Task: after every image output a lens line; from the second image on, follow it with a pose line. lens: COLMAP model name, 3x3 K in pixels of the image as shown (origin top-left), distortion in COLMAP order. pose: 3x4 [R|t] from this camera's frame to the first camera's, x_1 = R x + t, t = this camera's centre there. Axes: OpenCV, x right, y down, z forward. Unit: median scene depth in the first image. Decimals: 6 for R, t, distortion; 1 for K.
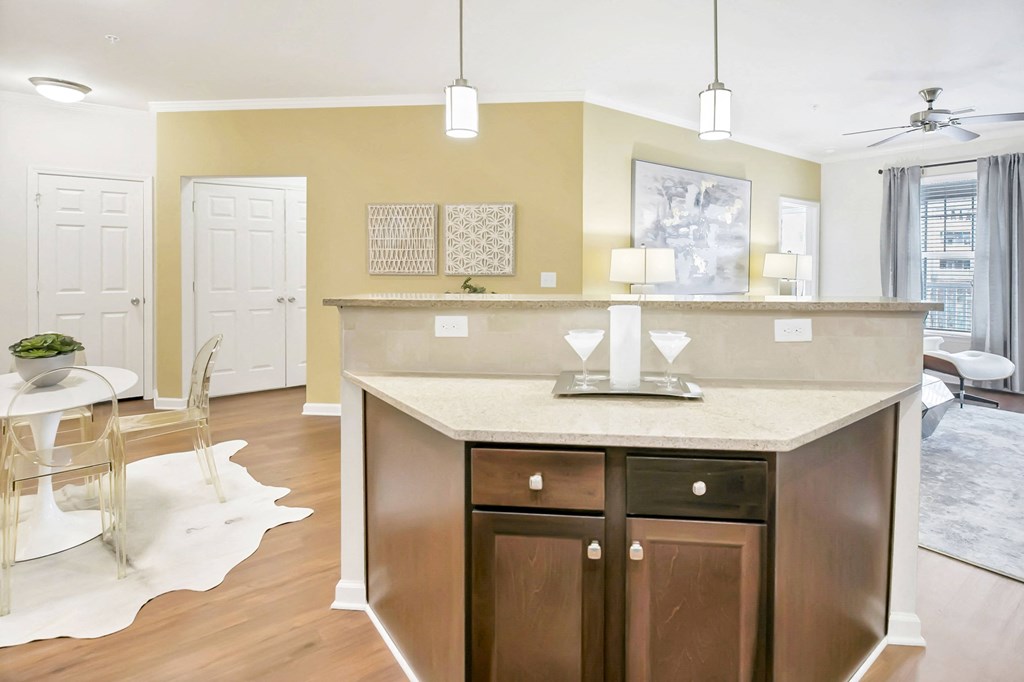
lens RADIAL K [[533.6, 0, 567.1], [0, 533.6, 270.0], [0, 0, 1]] dist [-0.001835, -0.000594]
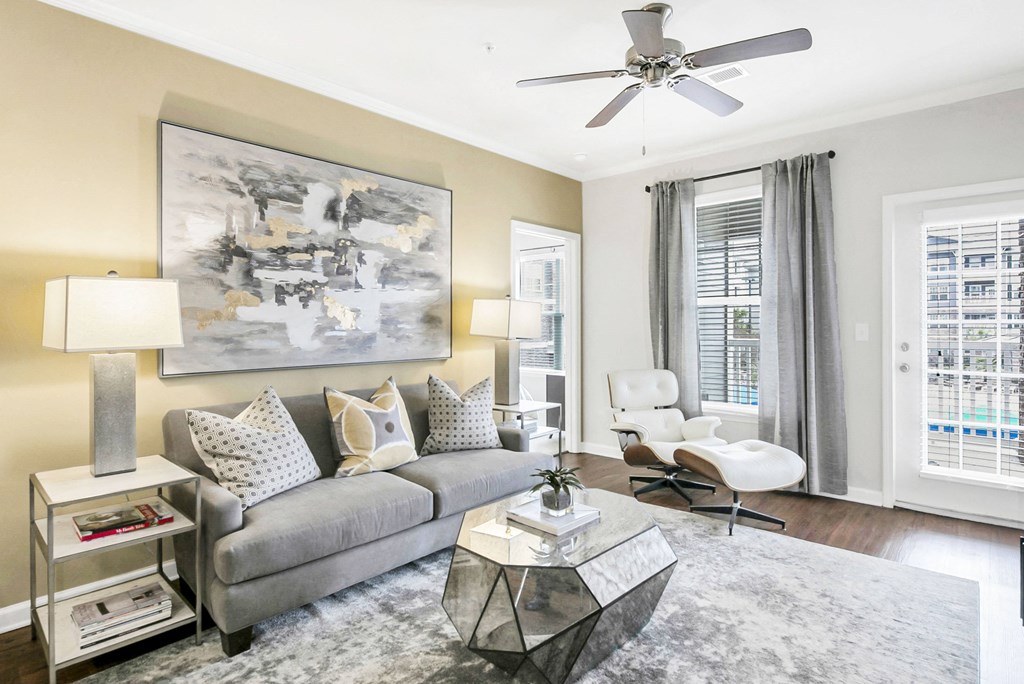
lens RADIAL K [[536.3, 0, 513.5], [0, 536.3, 324.9], [0, 0, 1]] dist [0.004166, 0.000620]
pose [[0.989645, -0.008111, 0.143306, 0.346769], [0.009517, 0.999913, -0.009131, 0.008242], [-0.143219, 0.010400, 0.989636, 0.349453]]
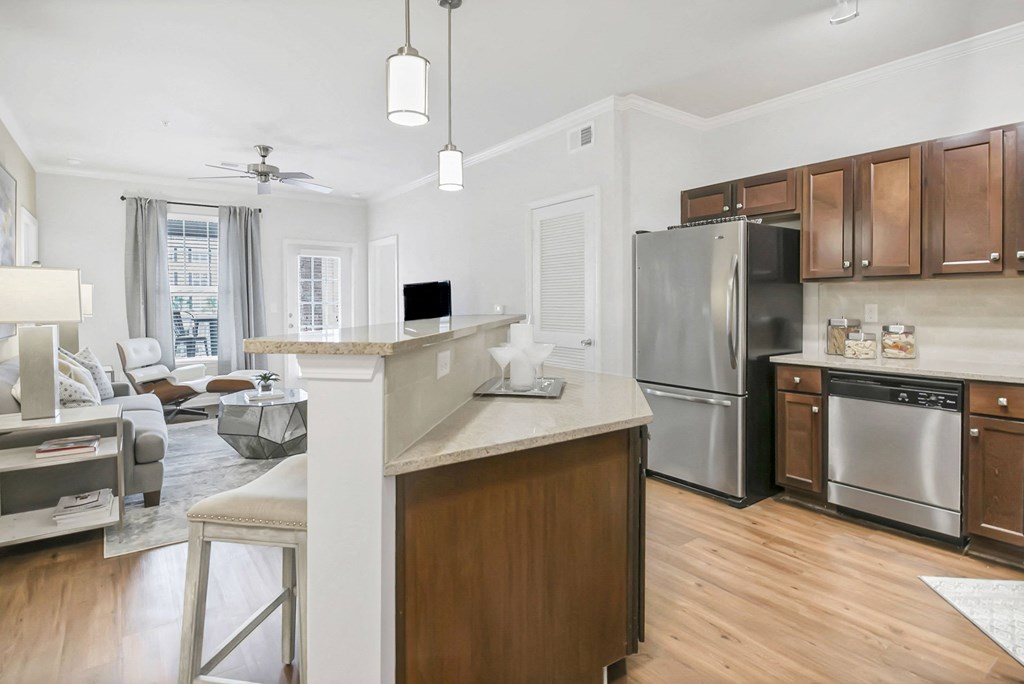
lens RADIAL K [[533.3, 0, 513.2], [0, 533.3, 306.3], [0, 0, 1]] dist [0.001067, 0.000230]
pose [[0.074129, -0.016308, 0.997115, -0.343585], [0.010915, 0.999820, 0.015541, -0.002527], [-0.997189, 0.009732, 0.074294, 0.293940]]
